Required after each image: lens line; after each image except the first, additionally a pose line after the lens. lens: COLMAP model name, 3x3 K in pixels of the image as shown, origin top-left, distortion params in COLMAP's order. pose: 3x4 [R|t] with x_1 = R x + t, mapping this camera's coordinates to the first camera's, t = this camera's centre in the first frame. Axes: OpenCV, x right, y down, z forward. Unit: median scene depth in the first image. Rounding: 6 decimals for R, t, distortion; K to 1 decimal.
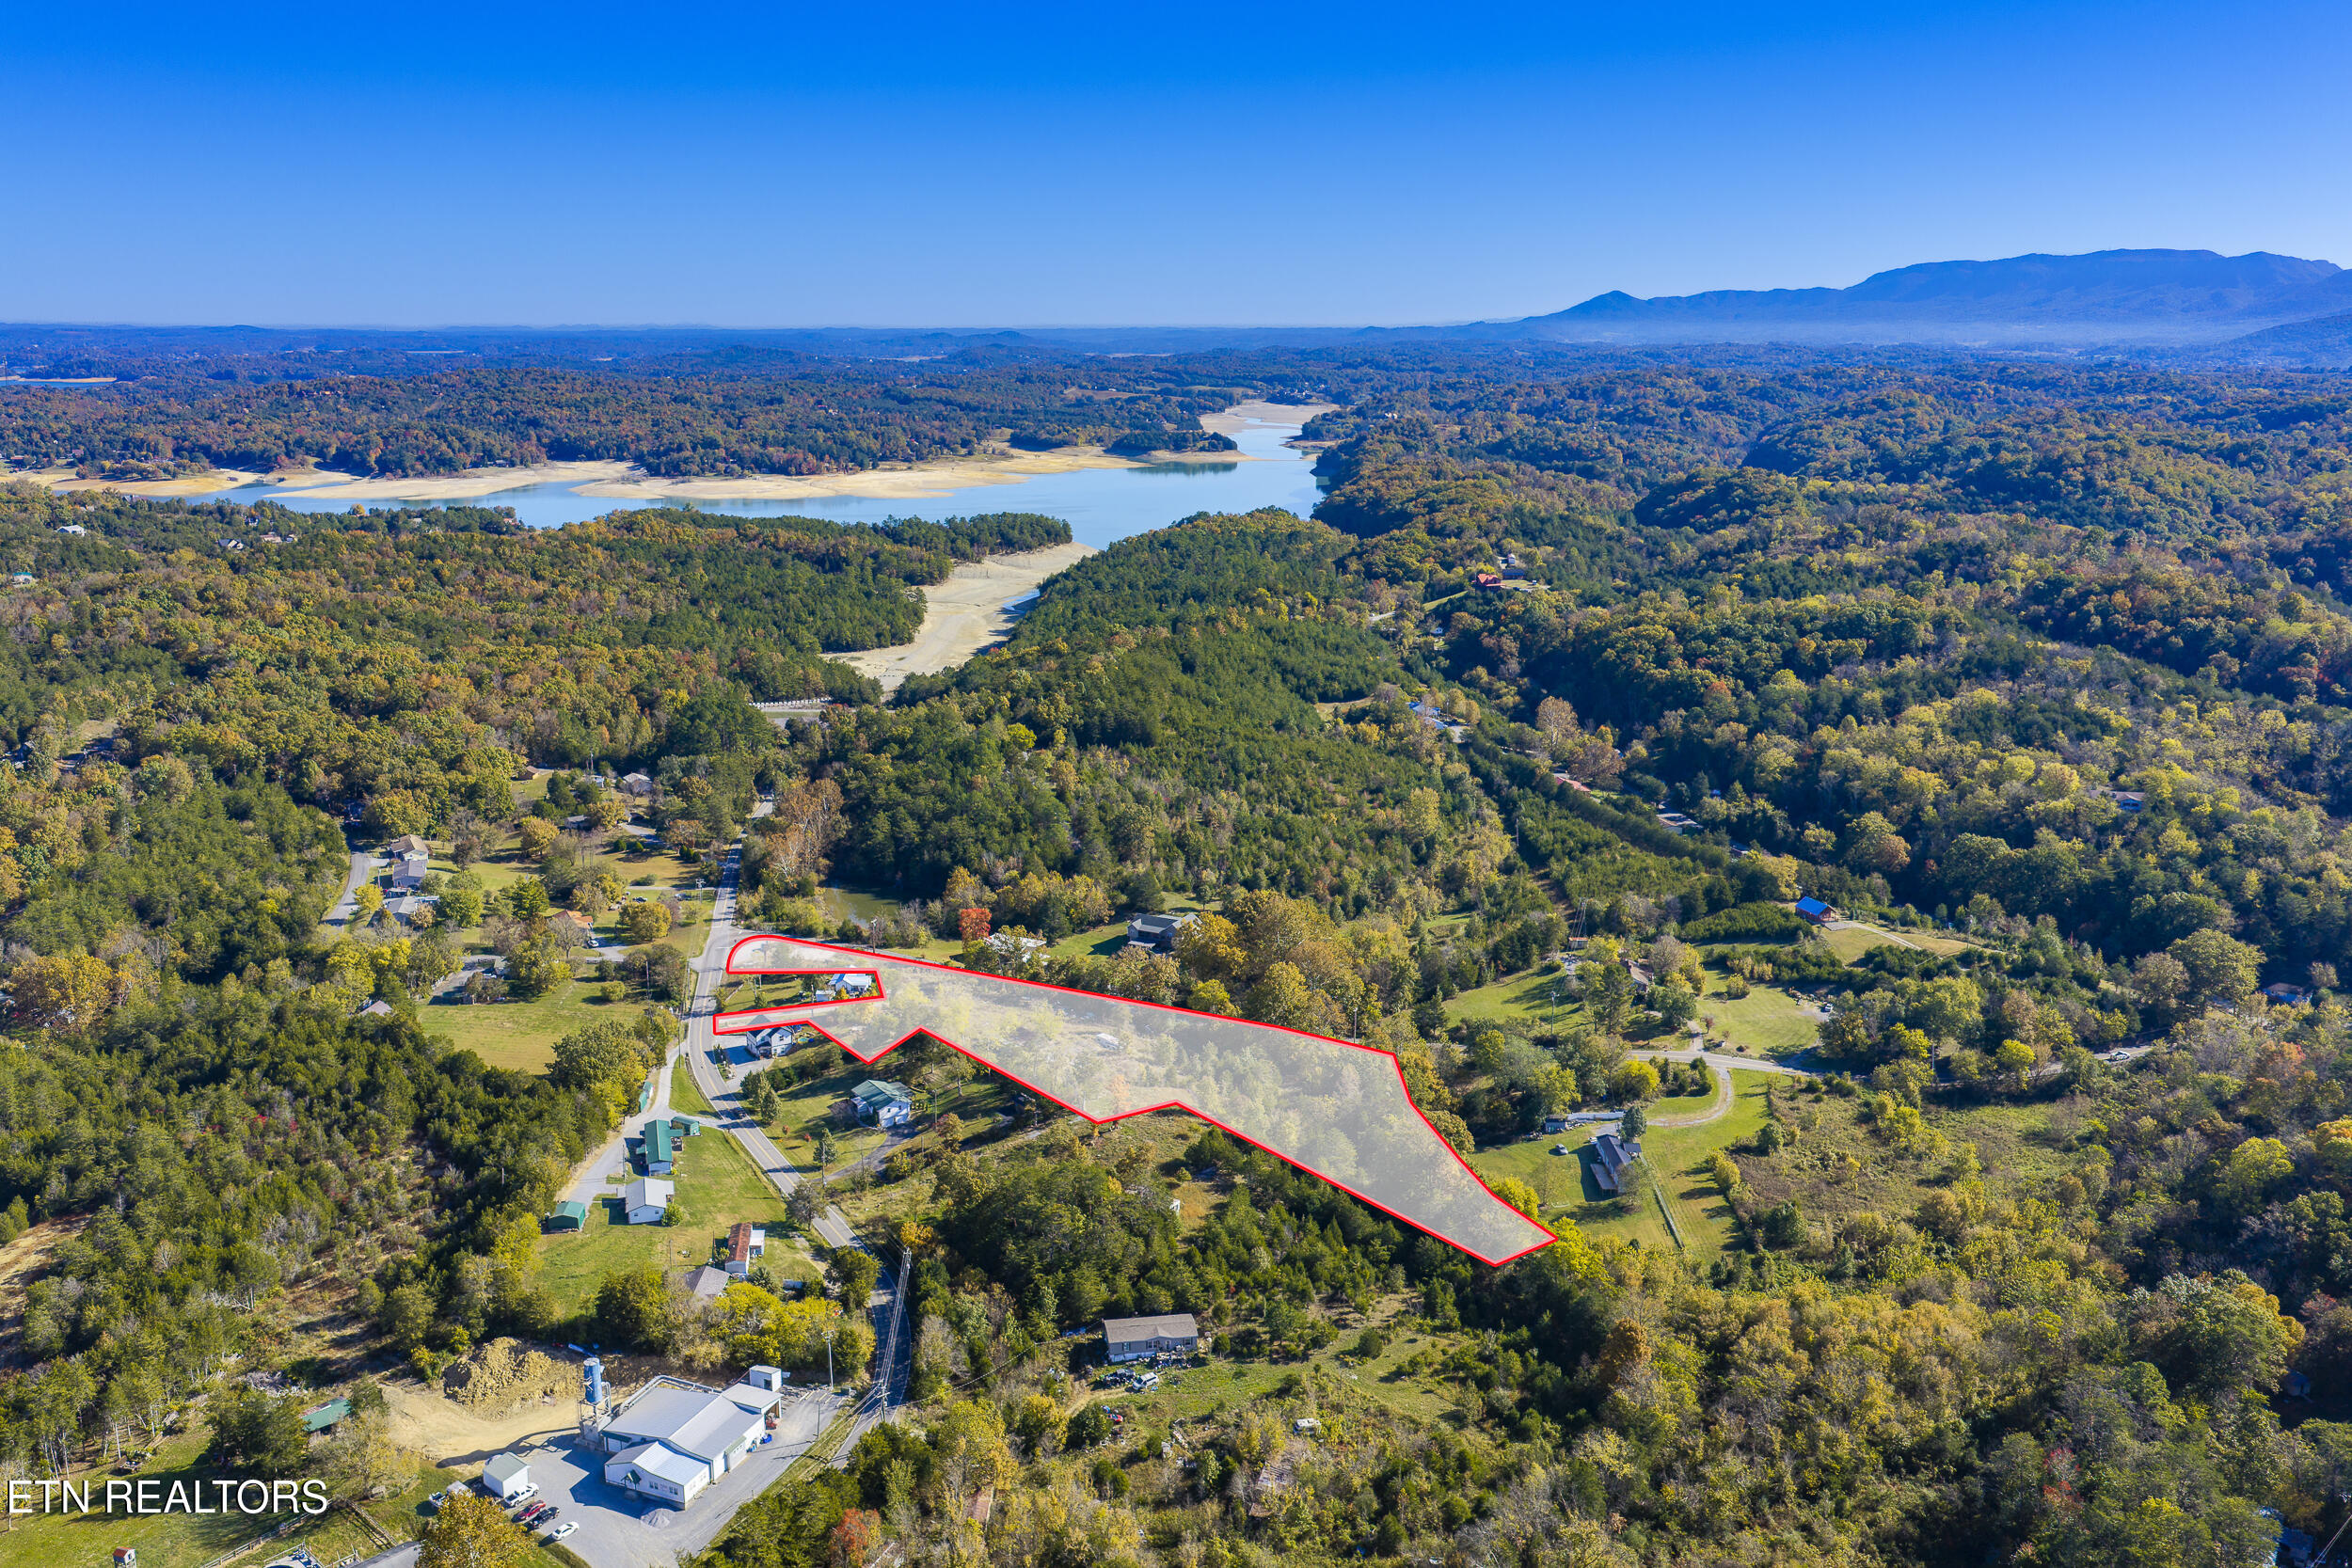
lens RADIAL K [[1935.2, 0, 1181.5], [0, 1935.2, 780.8], [0, 0, 1]] dist [0.030591, -0.058964]
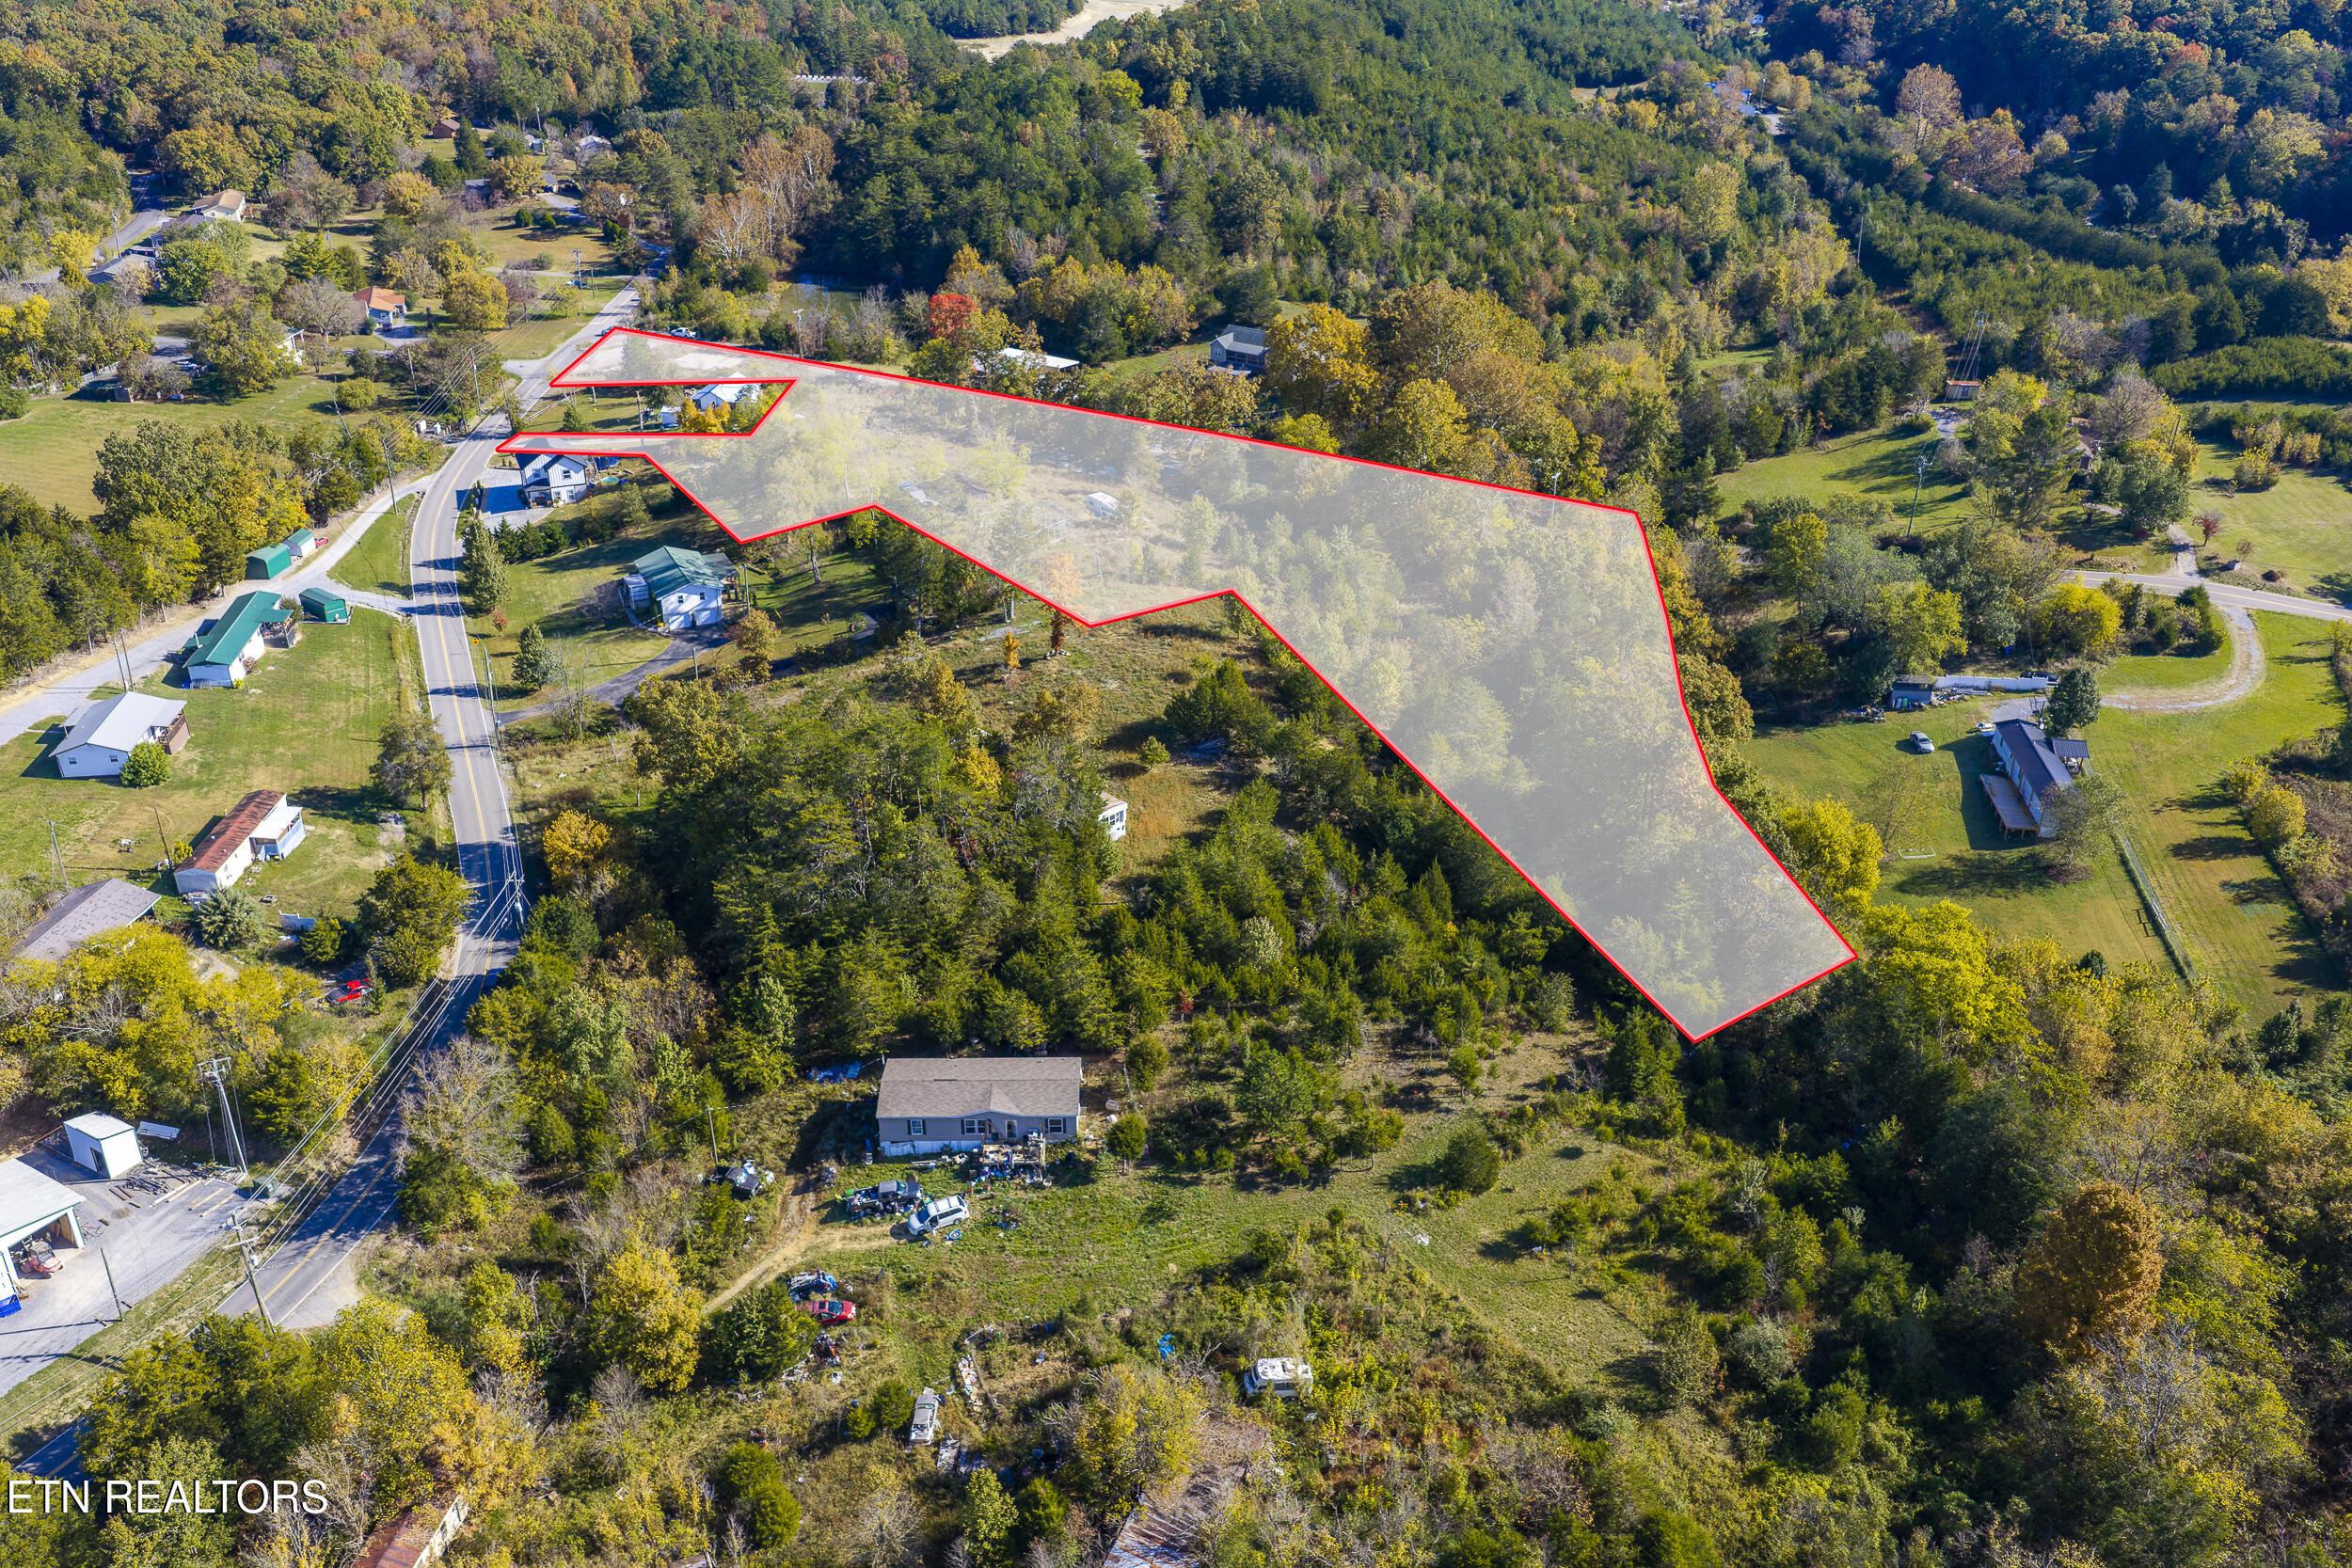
lens RADIAL K [[1935.2, 0, 1181.5], [0, 1935.2, 780.8], [0, 0, 1]] dist [0.030591, -0.058964]
pose [[0.990062, 0.064718, -0.124854, 0.057569], [-0.033529, 0.970843, 0.237359, 0.073386], [0.136575, -0.230814, 0.963365, 0.413119]]
